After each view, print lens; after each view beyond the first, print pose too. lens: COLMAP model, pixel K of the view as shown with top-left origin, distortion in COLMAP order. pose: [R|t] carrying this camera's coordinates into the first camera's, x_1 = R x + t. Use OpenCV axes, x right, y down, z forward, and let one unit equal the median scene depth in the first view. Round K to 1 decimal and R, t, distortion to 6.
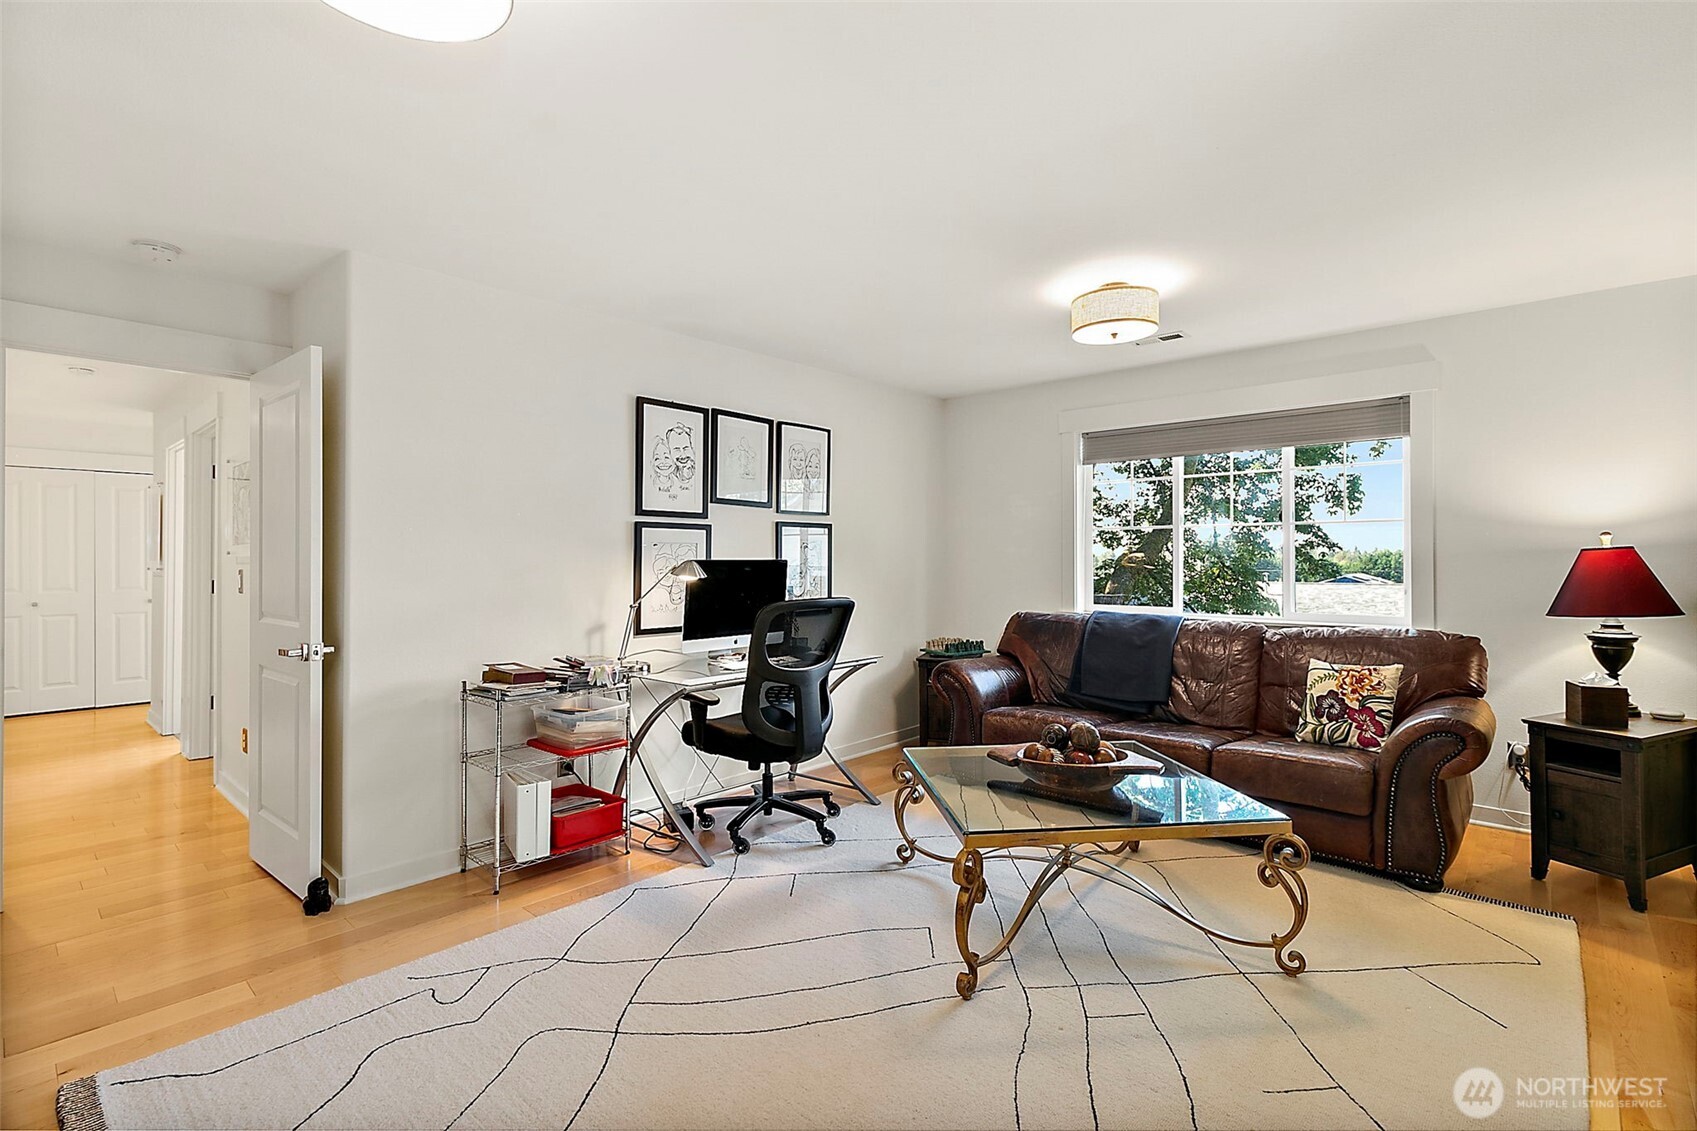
lens RADIAL K [[788.8, 0, 852.2], [0, 788.8, 562.0], [0, 0, 1]] dist [0.004133, 0.000803]
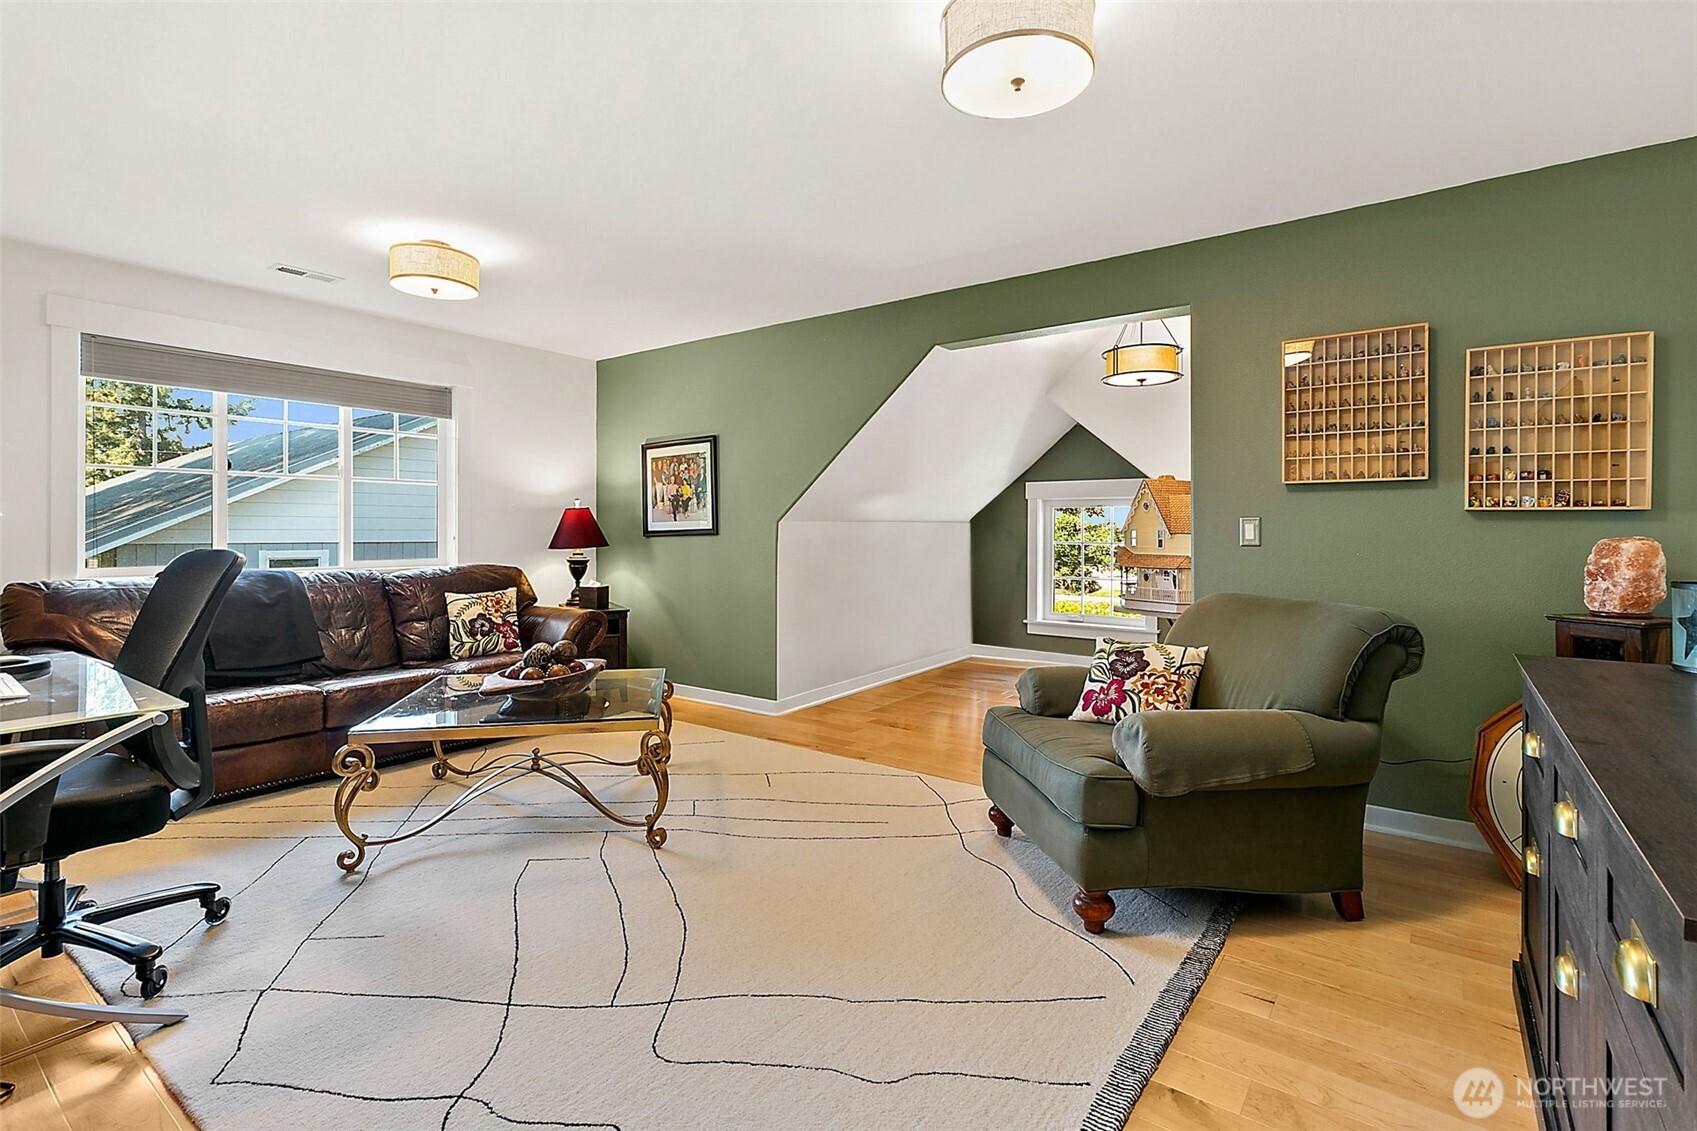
lens RADIAL K [[788.8, 0, 862.1], [0, 788.8, 530.4], [0, 0, 1]] dist [0.004133, 0.000803]
pose [[-0.112798, 0.000219, 0.993618, -0.757739], [0.001265, 0.999999, -0.000077, 0.028320], [-0.993617, 0.001248, -0.112798, 0.535169]]
